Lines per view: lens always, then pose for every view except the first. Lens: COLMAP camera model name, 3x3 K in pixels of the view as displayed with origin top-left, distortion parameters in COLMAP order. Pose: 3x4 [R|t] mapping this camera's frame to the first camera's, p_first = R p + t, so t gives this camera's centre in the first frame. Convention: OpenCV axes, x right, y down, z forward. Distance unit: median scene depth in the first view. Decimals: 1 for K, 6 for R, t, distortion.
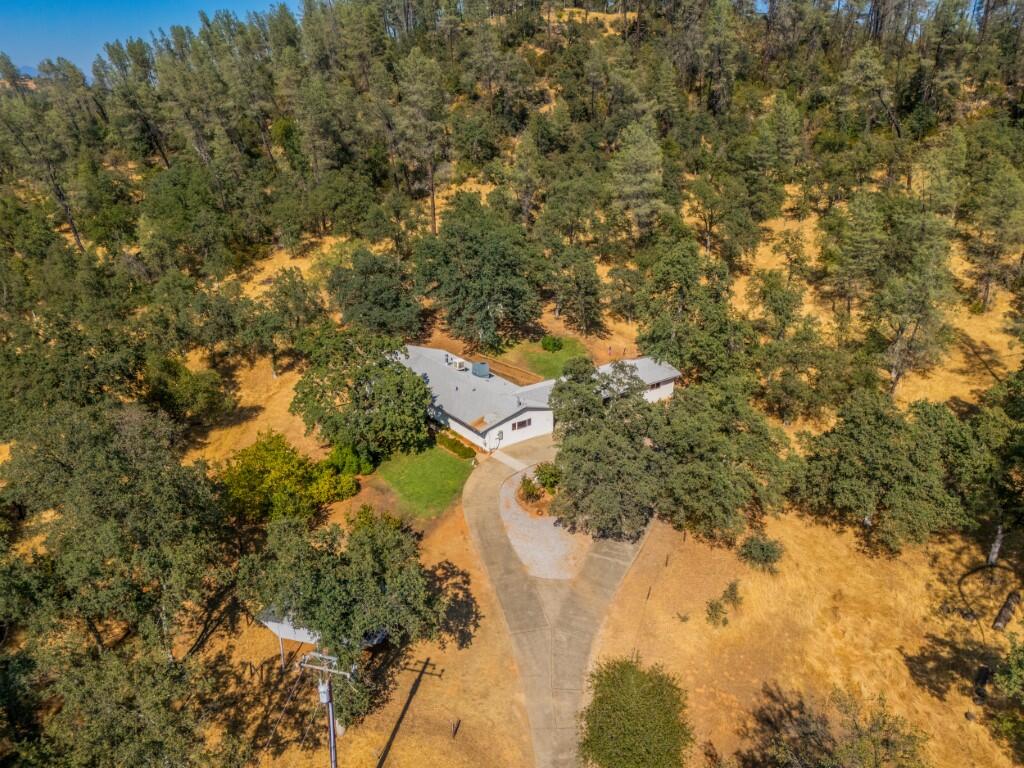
lens RADIAL K [[740.5, 0, 512.0], [0, 740.5, 384.0], [0, 0, 1]] dist [0.014688, -0.002792]
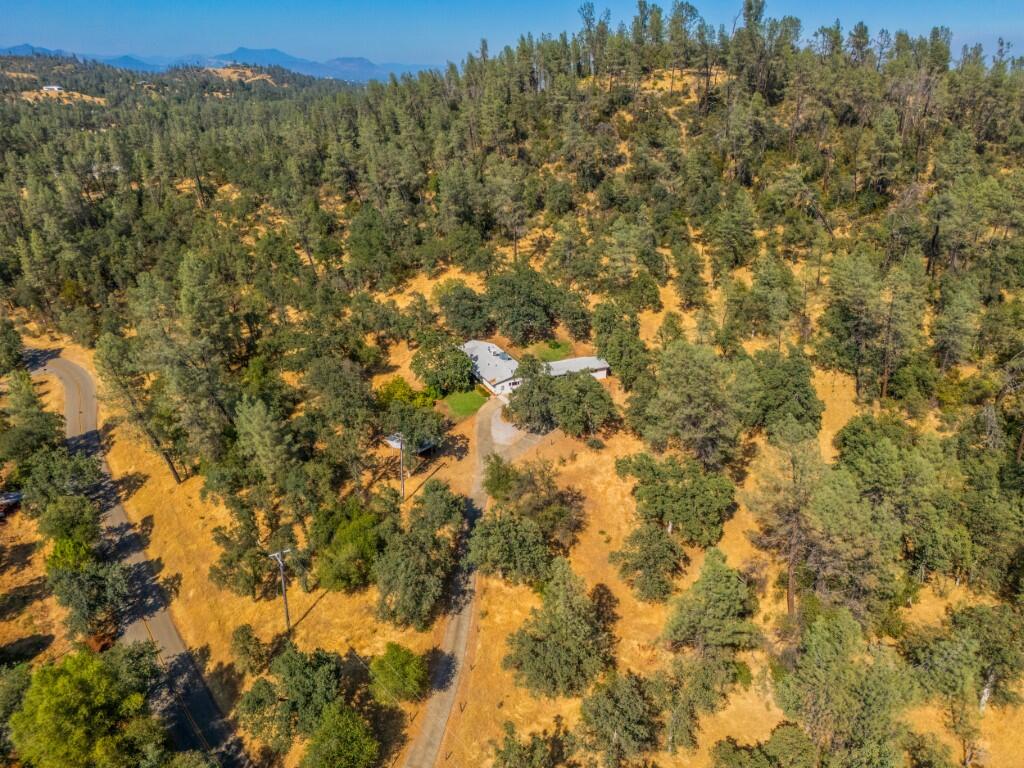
lens RADIAL K [[740.5, 0, 512.0], [0, 740.5, 384.0], [0, 0, 1]] dist [0.014688, -0.002792]
pose [[0.975693, 0.083736, -0.202512, 0.371296], [-0.078785, 0.996365, 0.032400, -0.009349], [0.204489, -0.015657, 0.978744, -0.902246]]
